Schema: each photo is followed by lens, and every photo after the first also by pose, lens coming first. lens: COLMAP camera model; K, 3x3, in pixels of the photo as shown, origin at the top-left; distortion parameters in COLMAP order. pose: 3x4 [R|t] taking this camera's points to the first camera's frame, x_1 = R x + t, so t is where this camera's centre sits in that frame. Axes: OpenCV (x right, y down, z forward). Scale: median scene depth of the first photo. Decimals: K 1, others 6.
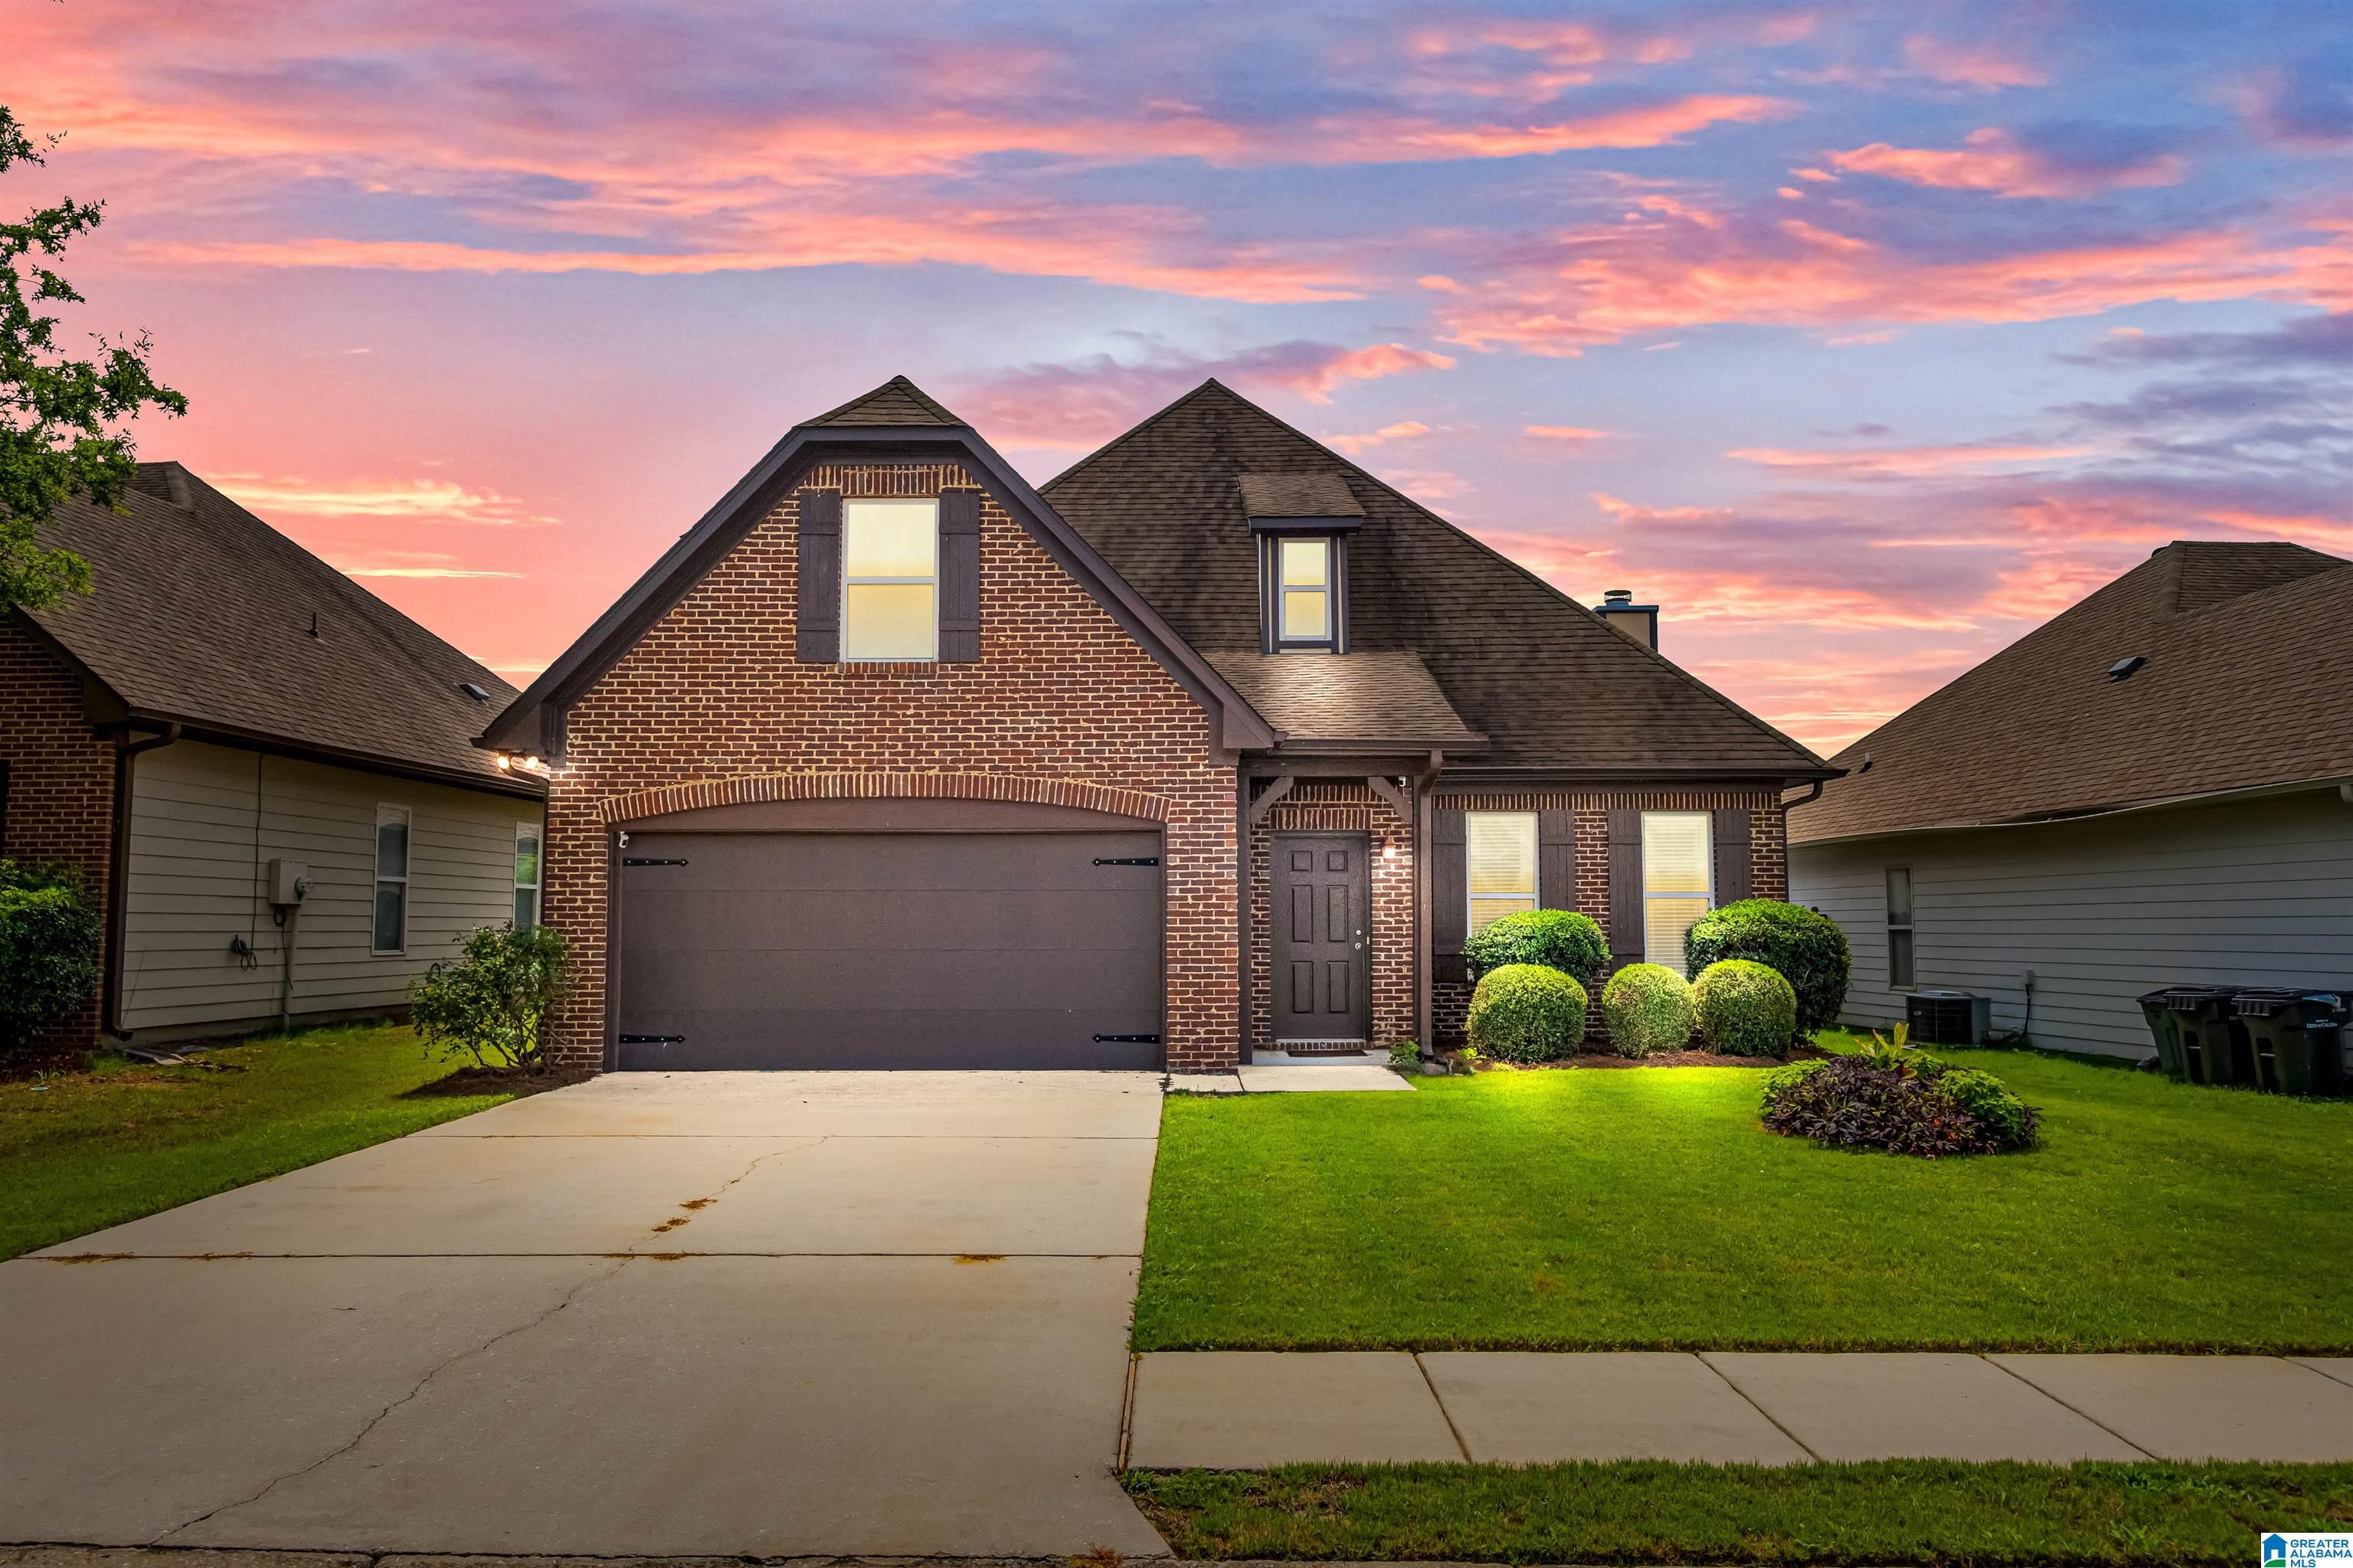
lens RADIAL K [[1591.6, 0, 1186.2], [0, 1591.6, 751.1], [0, 0, 1]] dist [-0.007951, 0.003742]
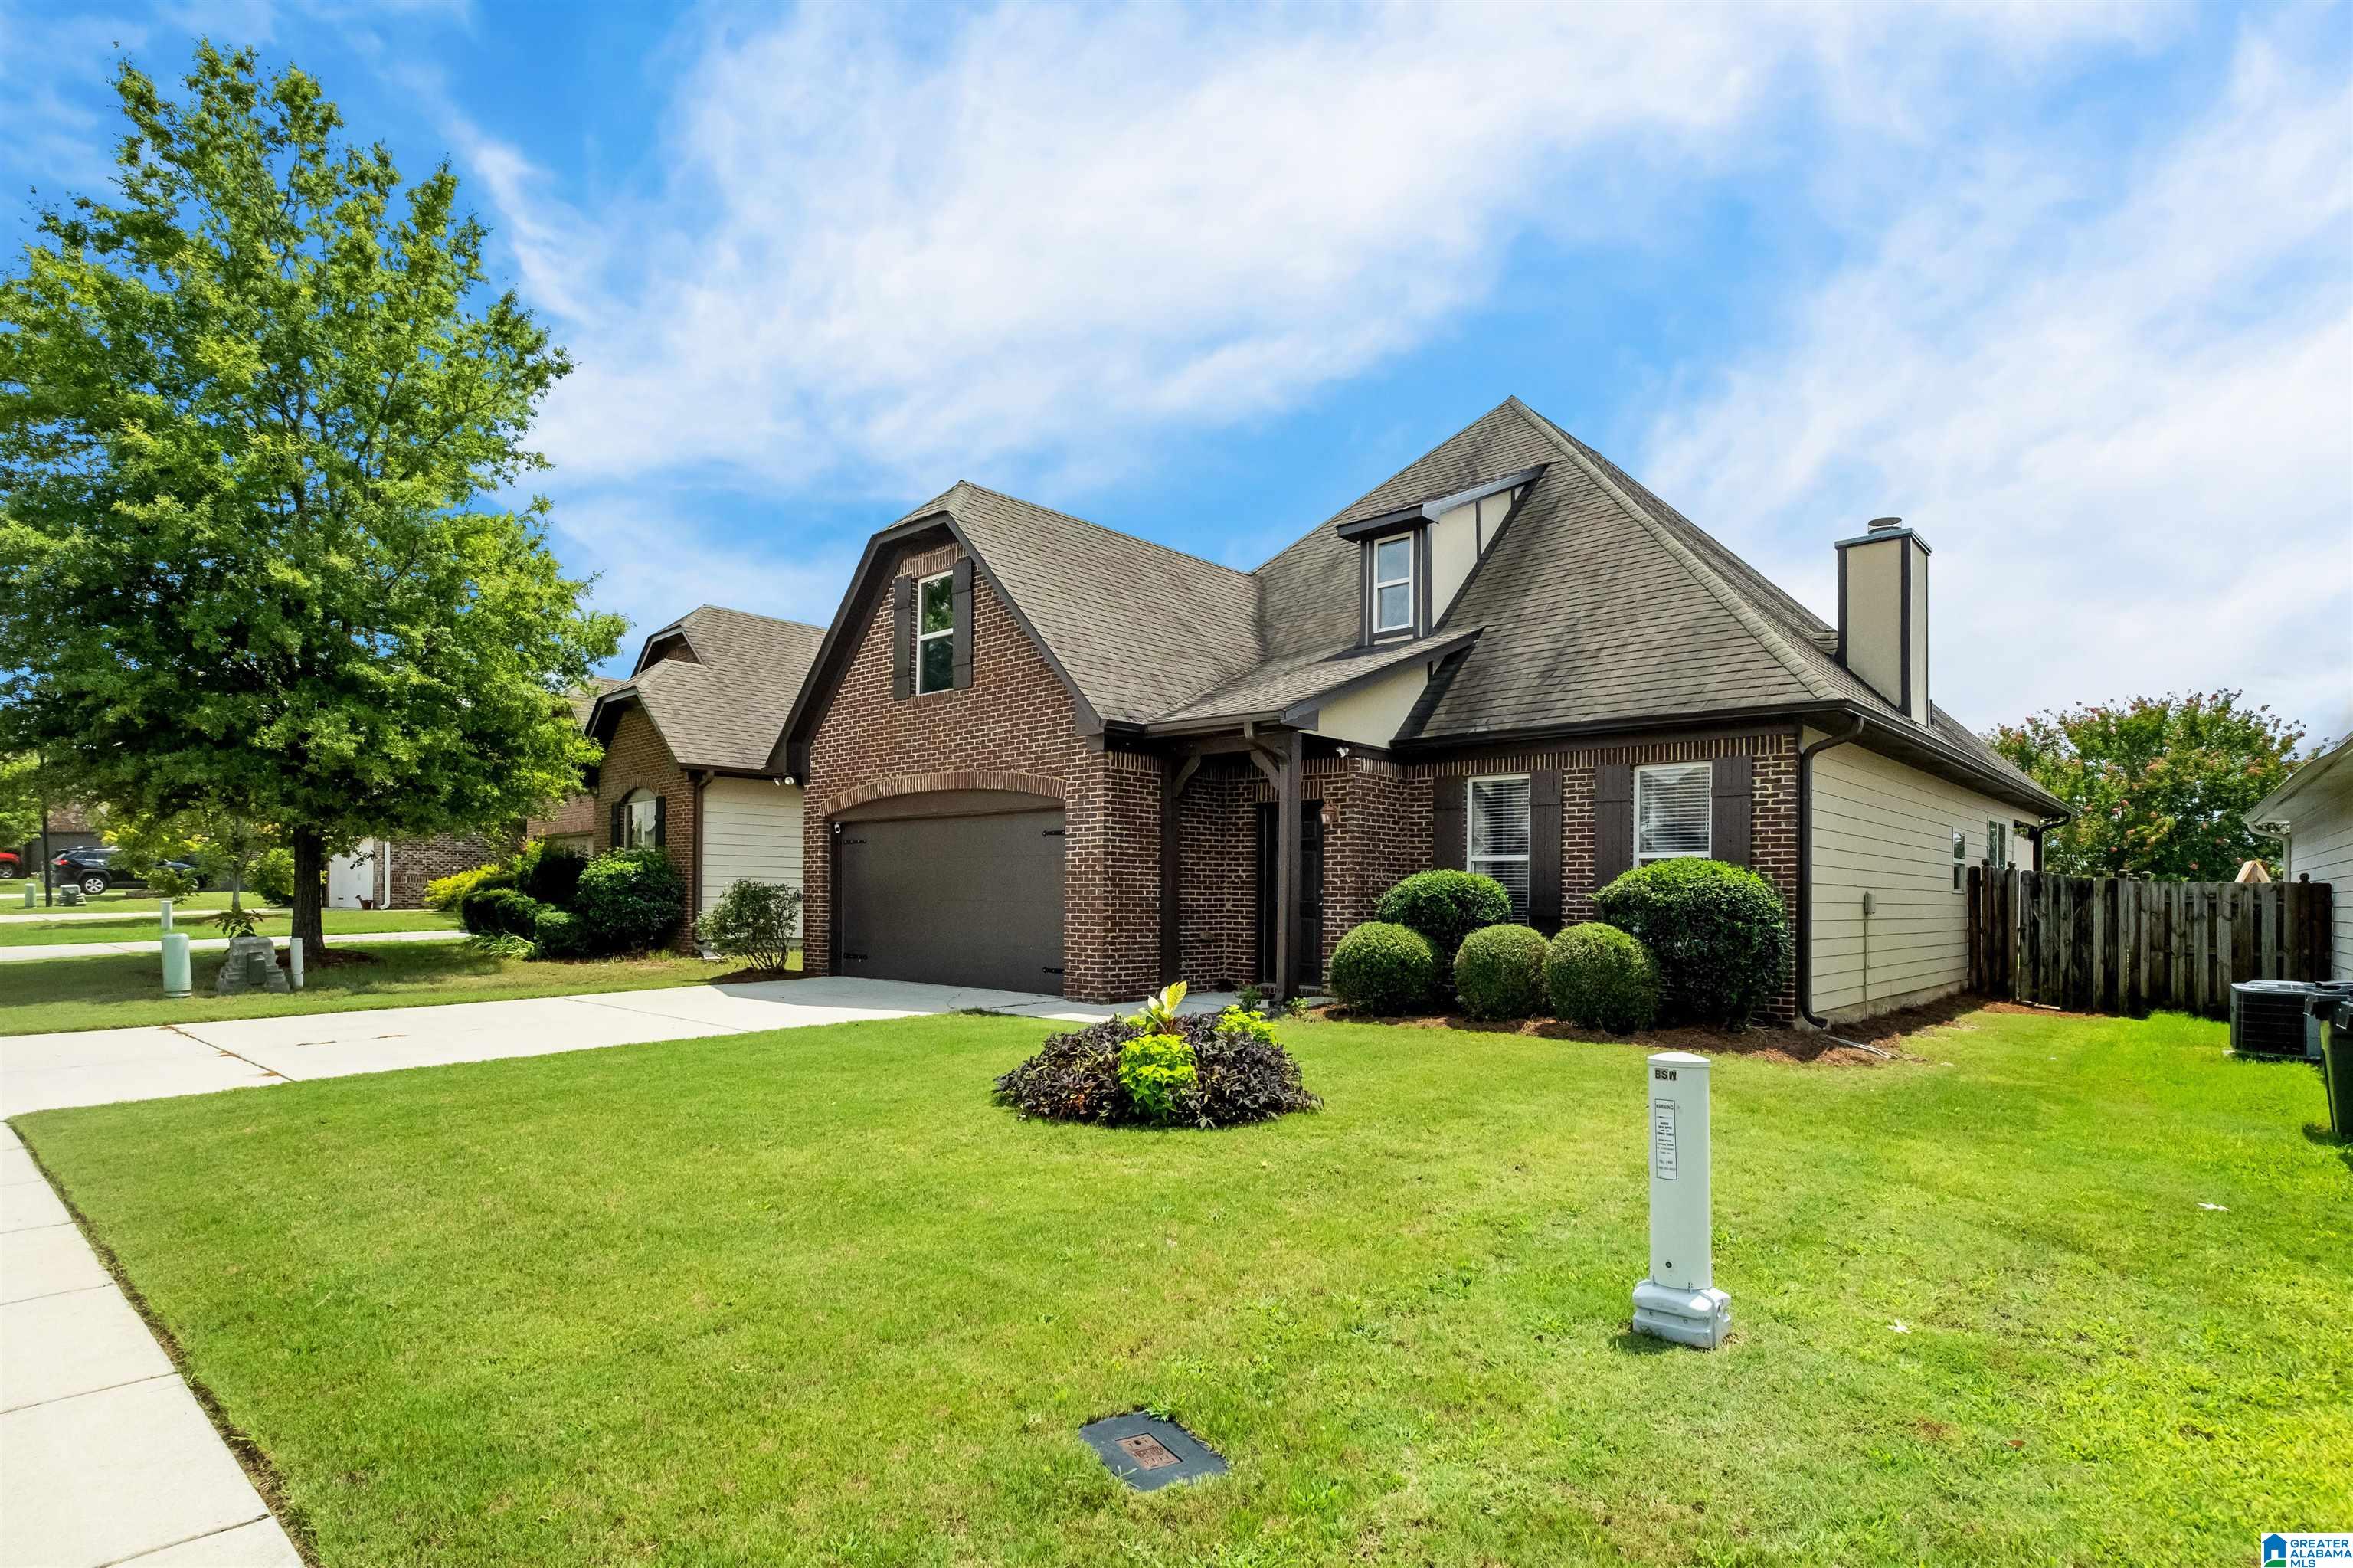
lens RADIAL K [[1180.5, 0, 1199.2], [0, 1180.5, 876.7], [0, 0, 1]] dist [0.000503, 0.000937]
pose [[0.744160, -0.001851, -0.667998, 0.679360], [0.063664, 0.995641, 0.068163, 0.047657], [0.664960, -0.093252, 0.741034, 0.378495]]
